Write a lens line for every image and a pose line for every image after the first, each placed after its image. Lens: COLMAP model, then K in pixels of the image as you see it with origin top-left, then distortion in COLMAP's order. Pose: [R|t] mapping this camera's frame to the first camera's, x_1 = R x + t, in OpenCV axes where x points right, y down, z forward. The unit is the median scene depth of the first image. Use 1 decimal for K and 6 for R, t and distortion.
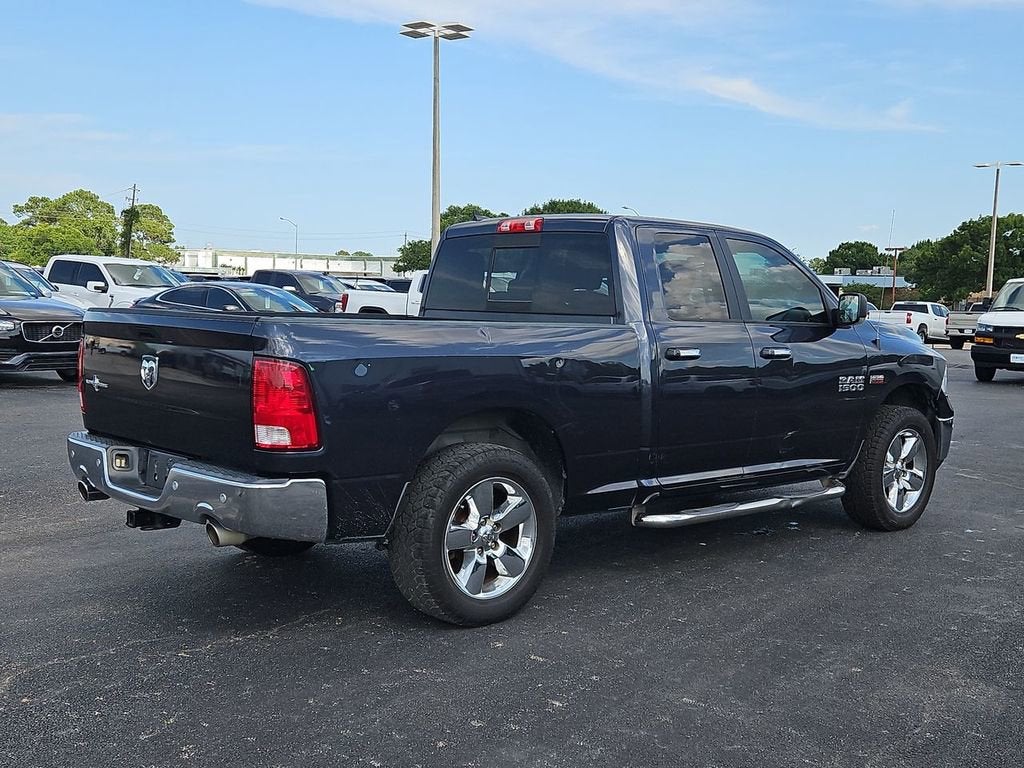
lens RADIAL K [[1169.3, 0, 512.0], [0, 1169.3, 384.0], [0, 0, 1]] dist [0.061870, 0.005624]
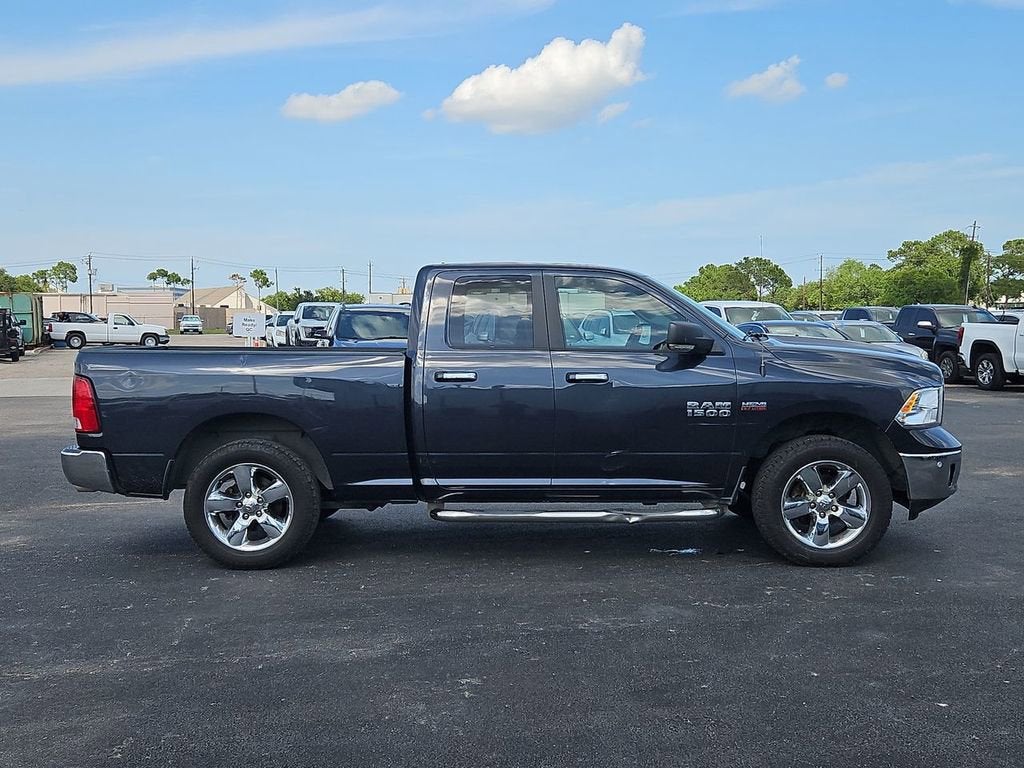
lens RADIAL K [[1169.3, 0, 512.0], [0, 1169.3, 384.0], [0, 0, 1]] dist [0.061870, 0.005624]
pose [[0.734585, 0.007186, -0.678479, 0.930540], [-0.029950, 0.999313, -0.021842, 0.005610], [0.677856, 0.036366, 0.734295, 0.148790]]
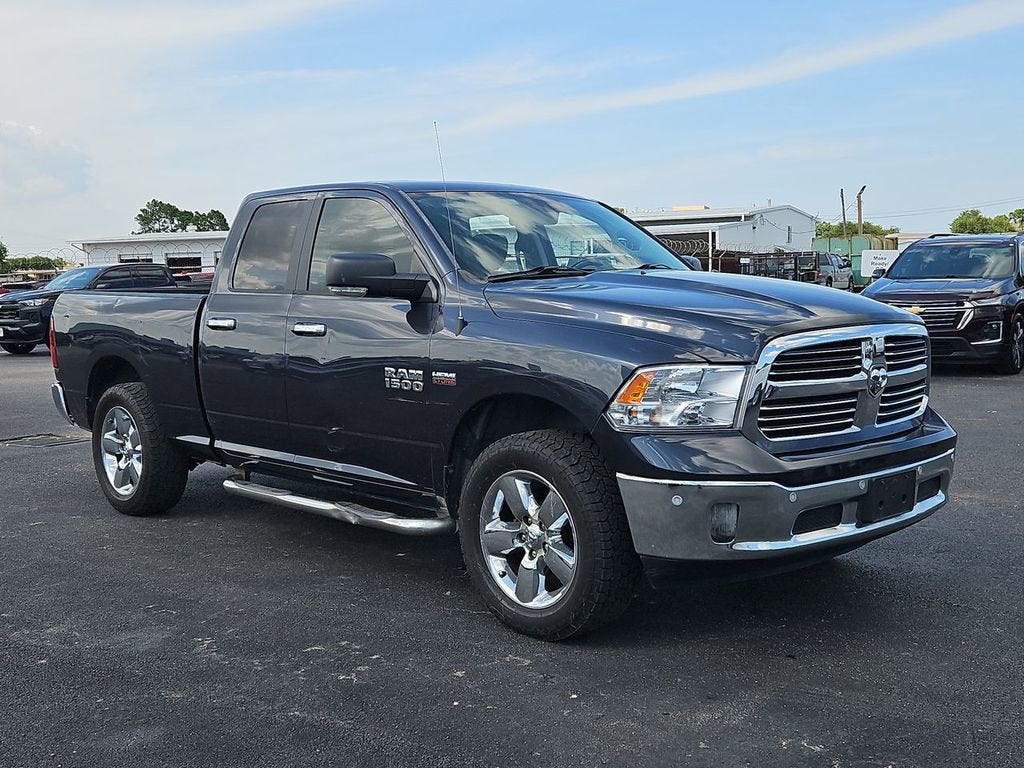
lens RADIAL K [[1169.3, 0, 512.0], [0, 1169.3, 384.0], [0, 0, 1]] dist [0.061870, 0.005624]
pose [[0.013469, 0.068037, -0.997592, 1.093267], [-0.062321, 0.995800, 0.067074, -0.053808], [0.997965, 0.061268, 0.017652, 1.148691]]
